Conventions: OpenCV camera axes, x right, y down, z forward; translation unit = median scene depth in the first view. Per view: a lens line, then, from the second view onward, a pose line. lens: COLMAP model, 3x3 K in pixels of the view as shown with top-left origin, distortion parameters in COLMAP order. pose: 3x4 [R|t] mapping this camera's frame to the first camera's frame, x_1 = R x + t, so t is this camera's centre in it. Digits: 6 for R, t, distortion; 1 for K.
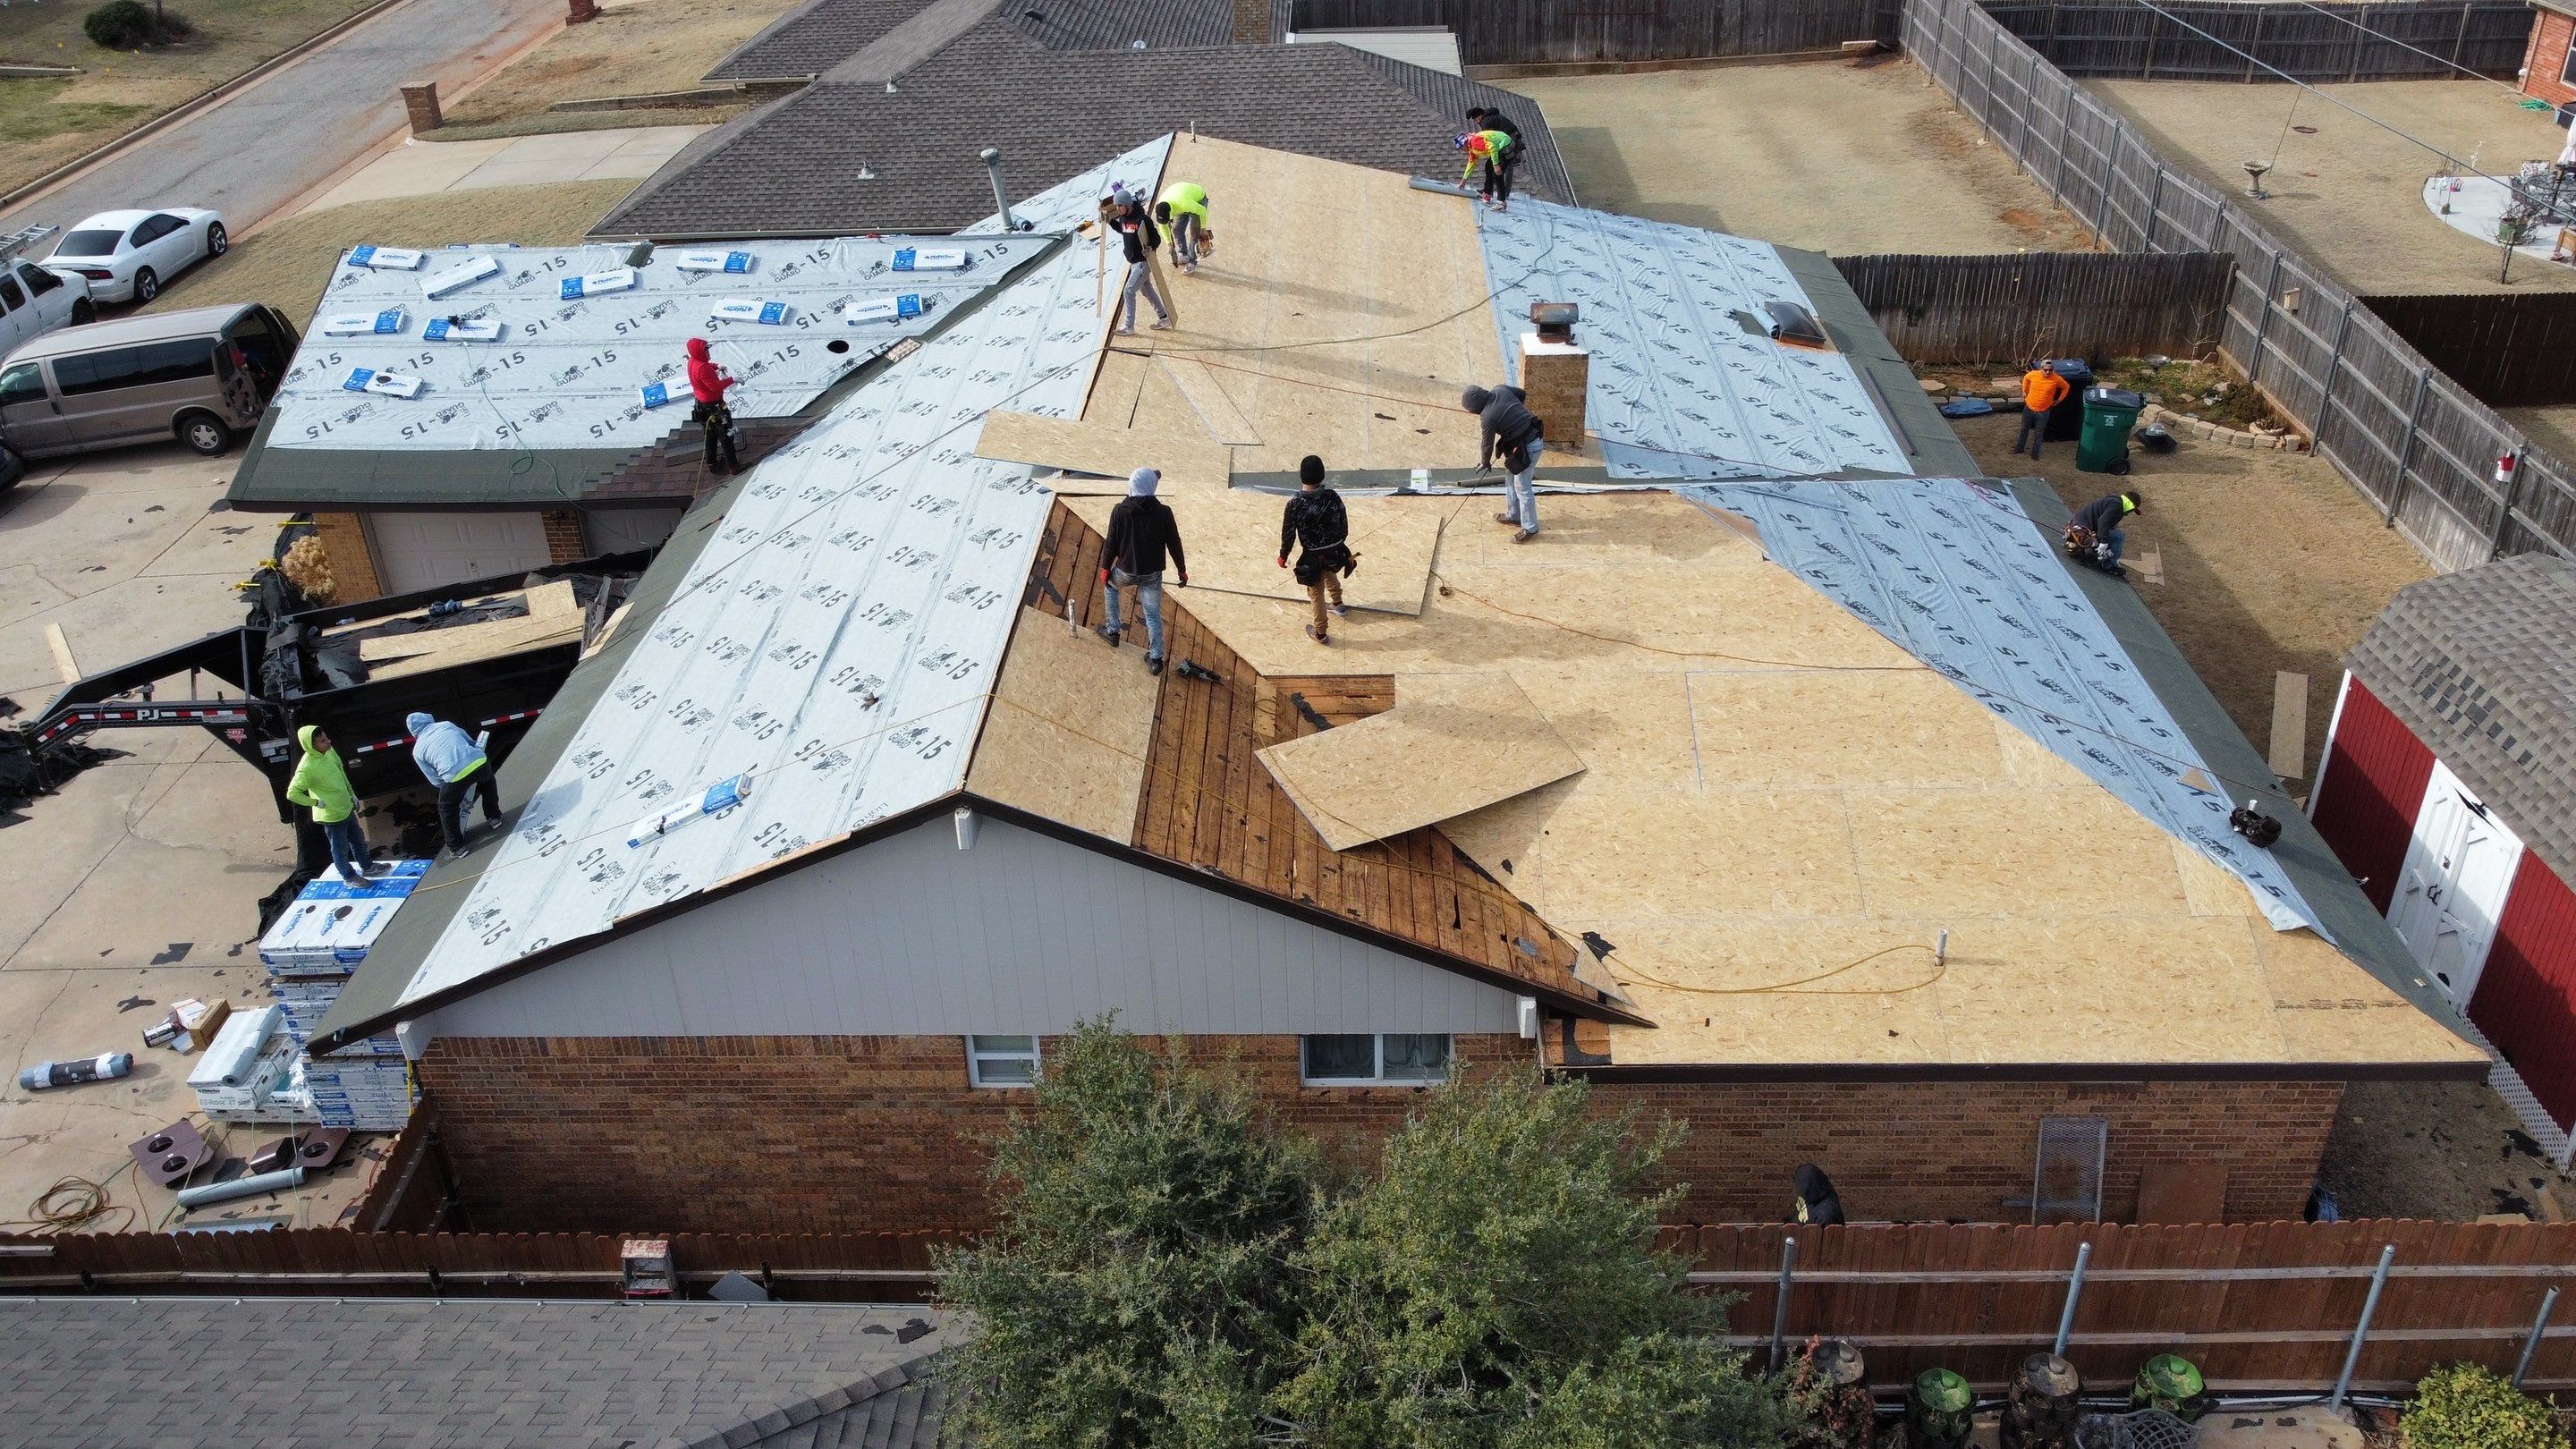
lens RADIAL K [[1953.2, 0, 1287.1], [0, 1953.2, 730.1], [0, 0, 1]] dist [0.000534, -0.006581]
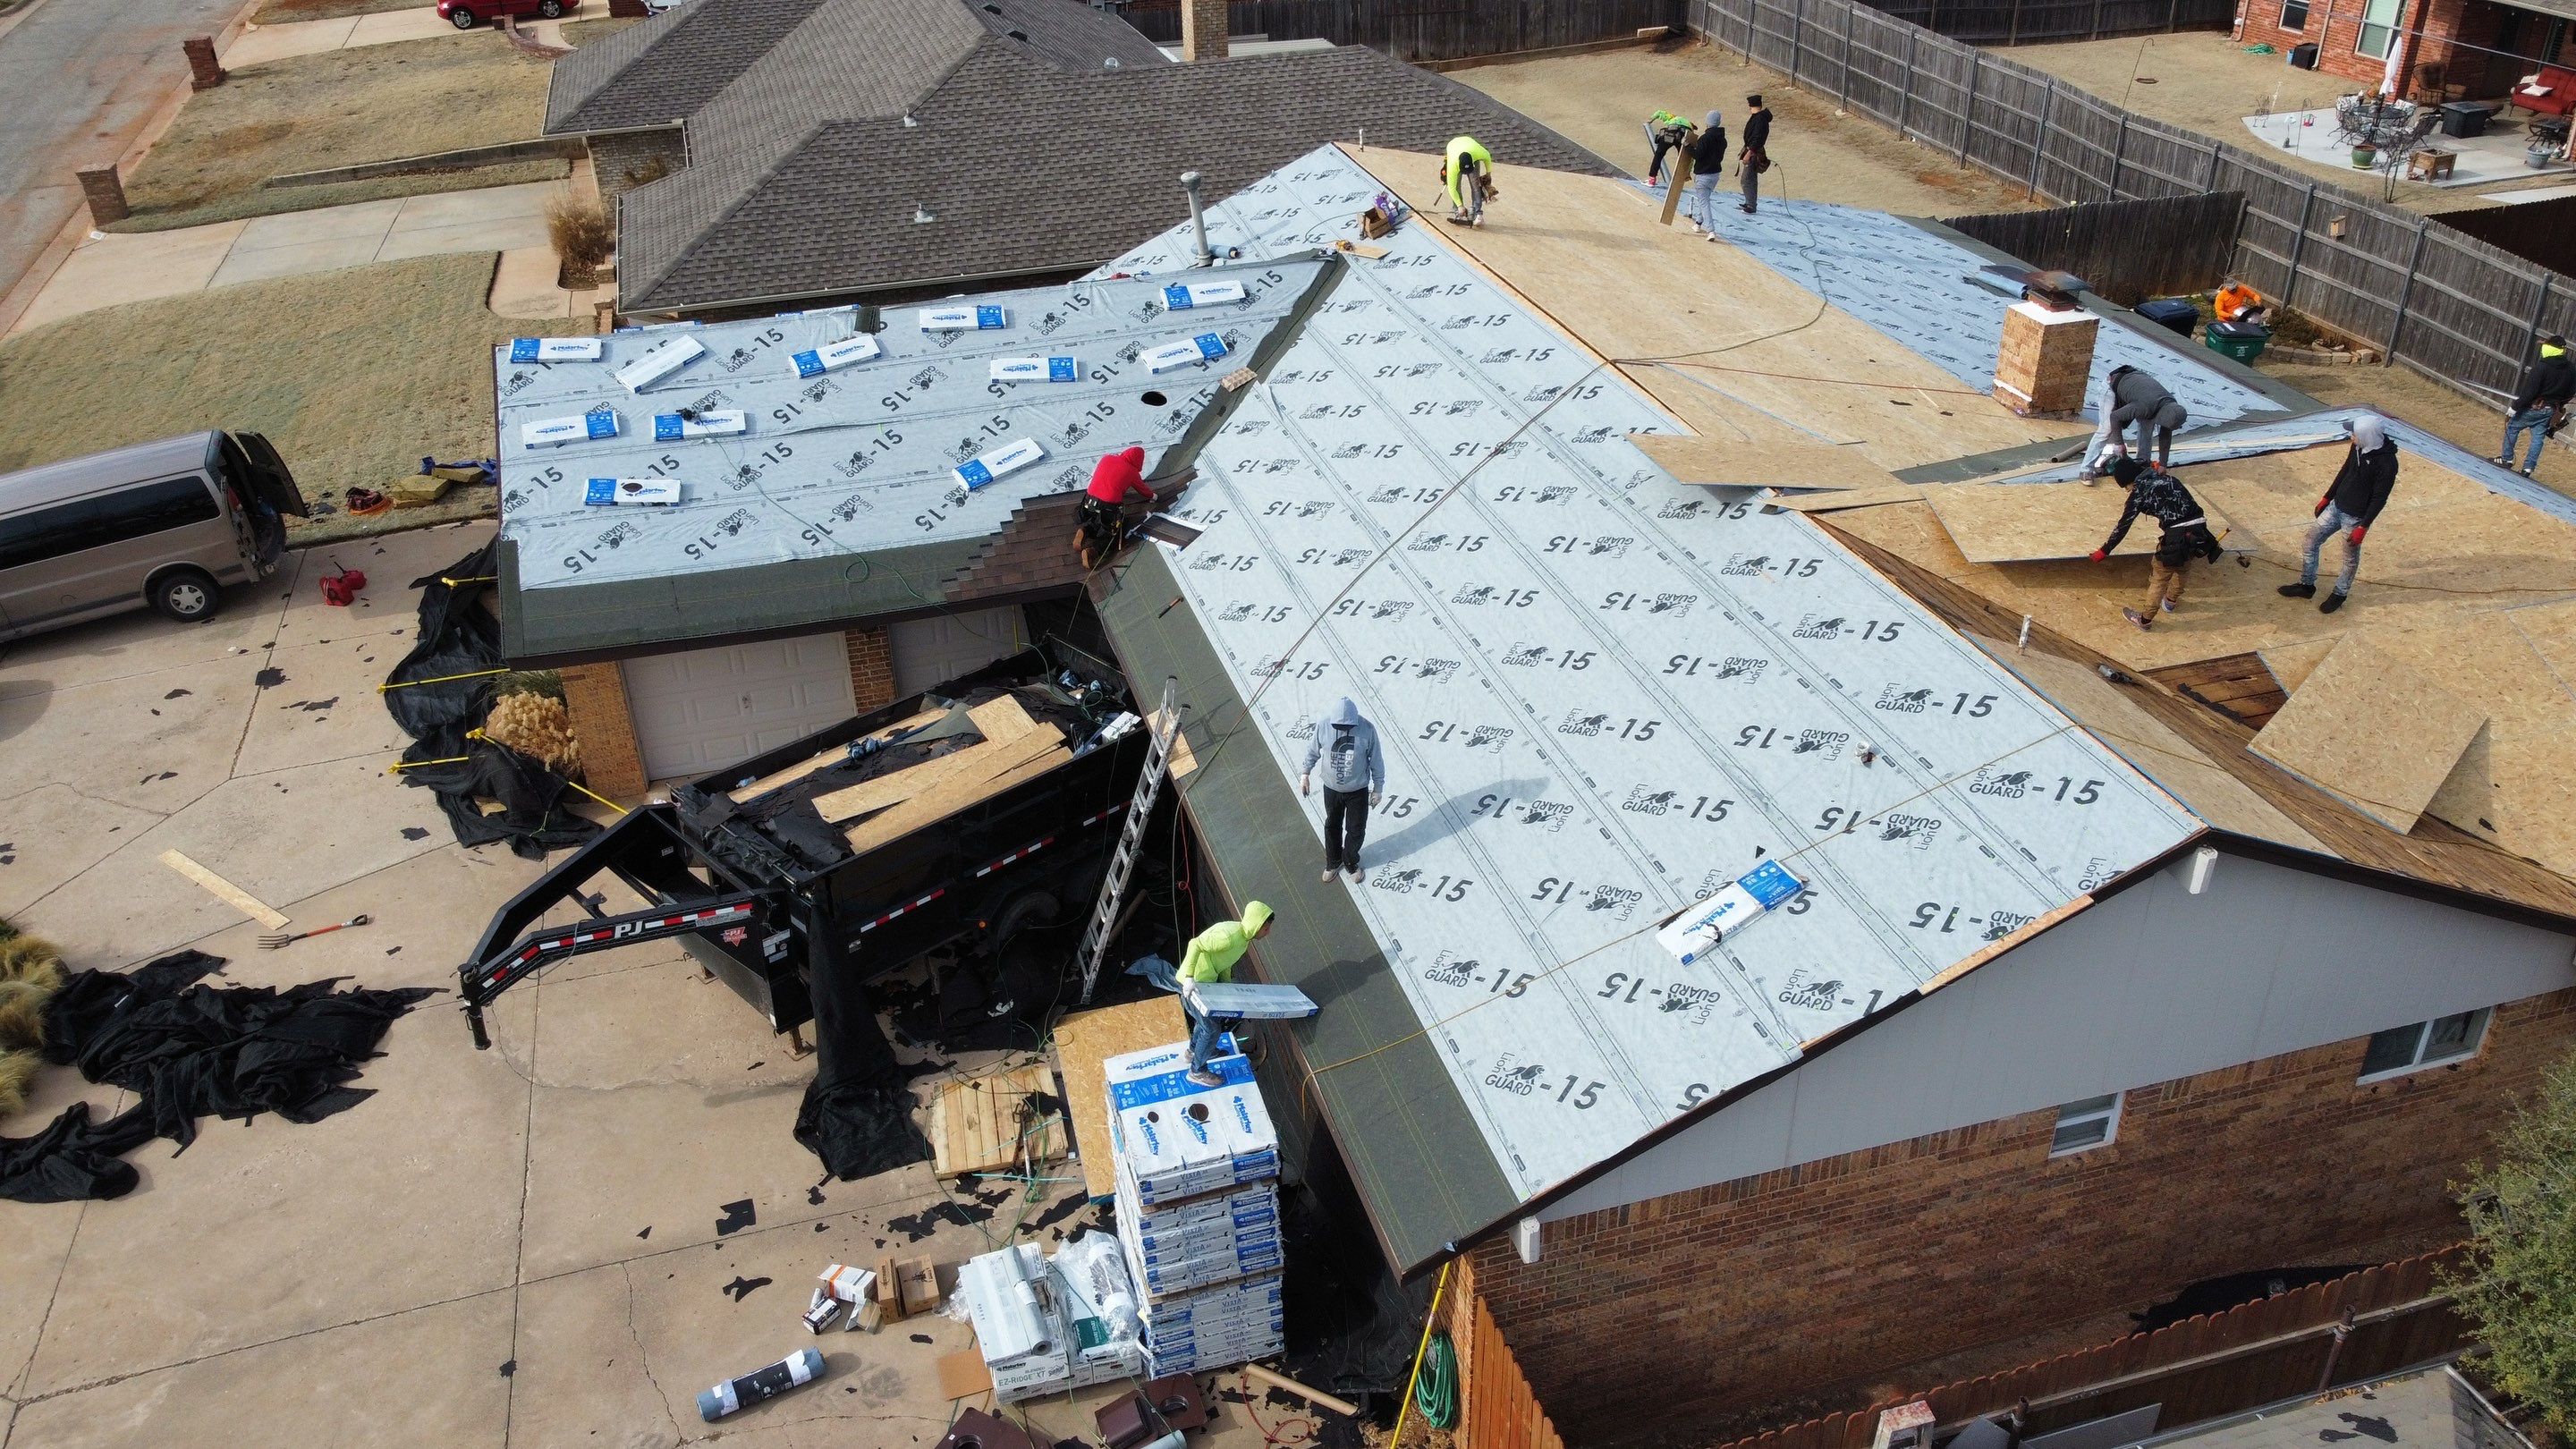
lens RADIAL K [[1953.2, 0, 1287.9], [0, 1953.2, 729.5], [0, 0, 1]] dist [0.000534, -0.006581]
pose [[0.954027, -0.145396, 0.262092, -0.411986], [0.148404, 0.988891, 0.008392, -0.043583], [-0.260401, 0.030890, 0.965006, 0.122921]]
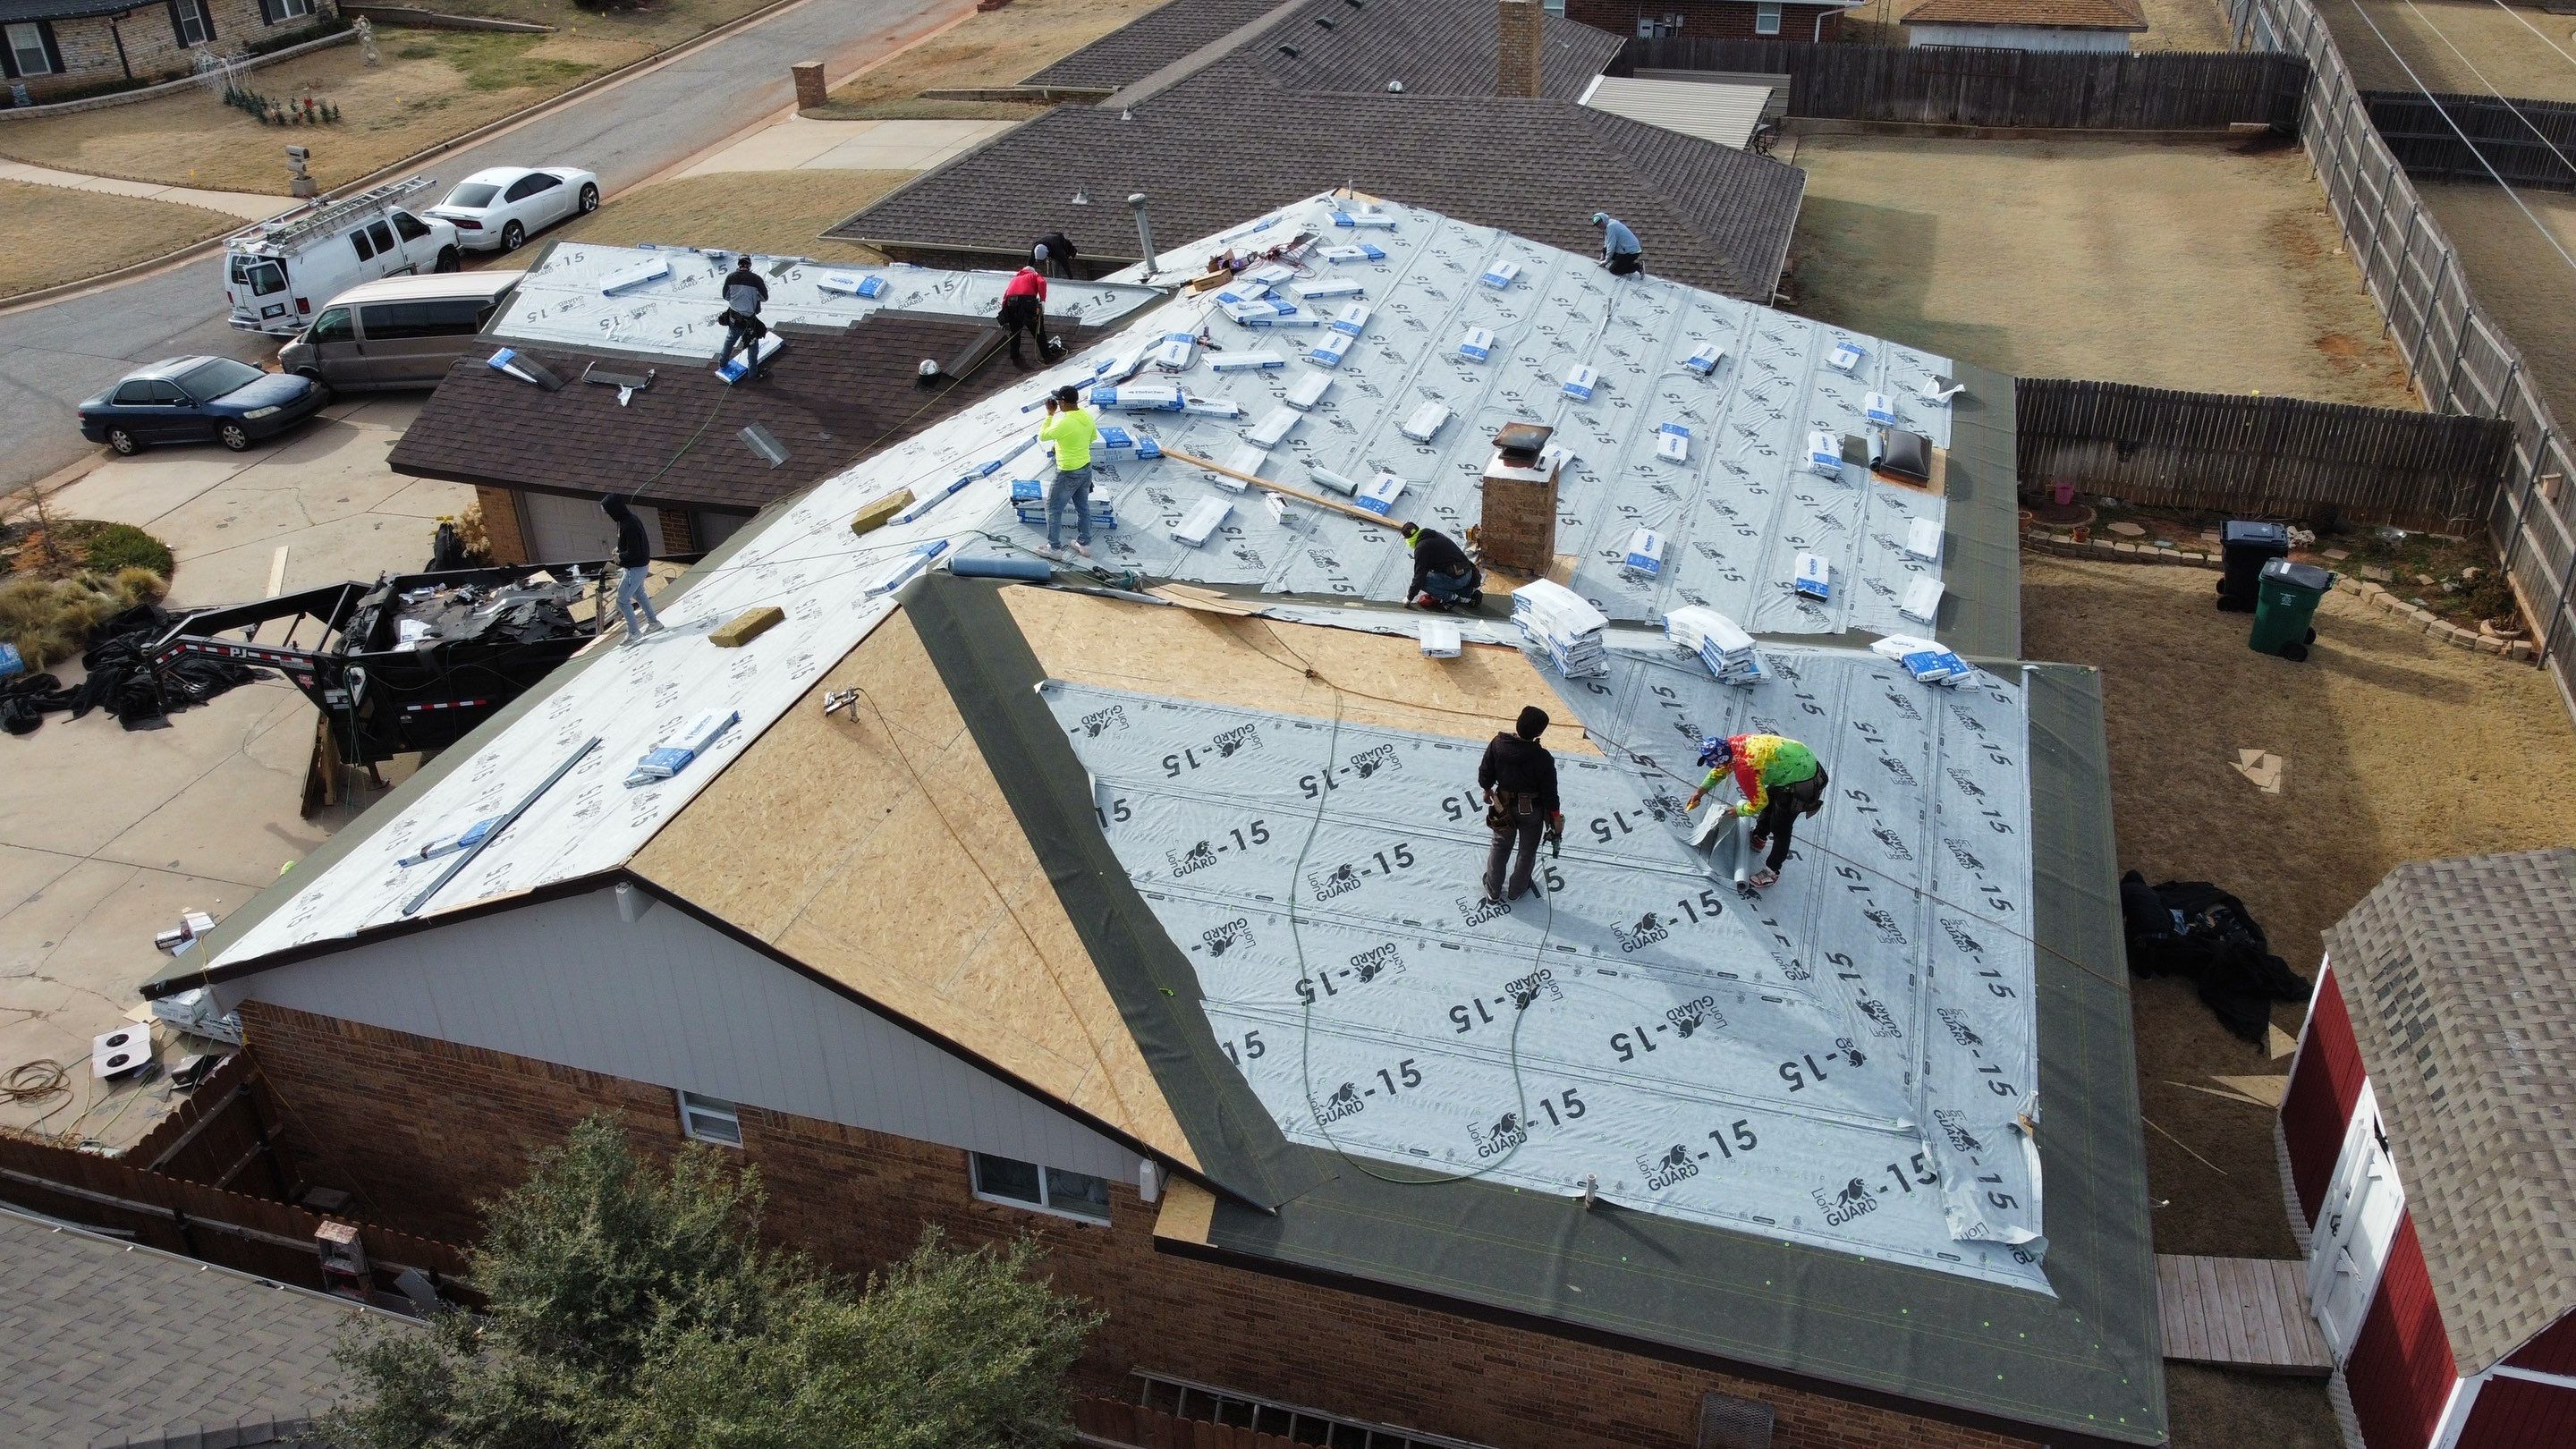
lens RADIAL K [[1953.2, 0, 1285.0], [0, 1953.2, 732.7], [0, 0, 1]] dist [0.000534, -0.006581]
pose [[0.962913, 0.143874, -0.228250, 0.207706], [-0.141900, 0.989562, 0.025123, -0.060160], [0.229482, 0.008197, 0.973278, 0.031378]]
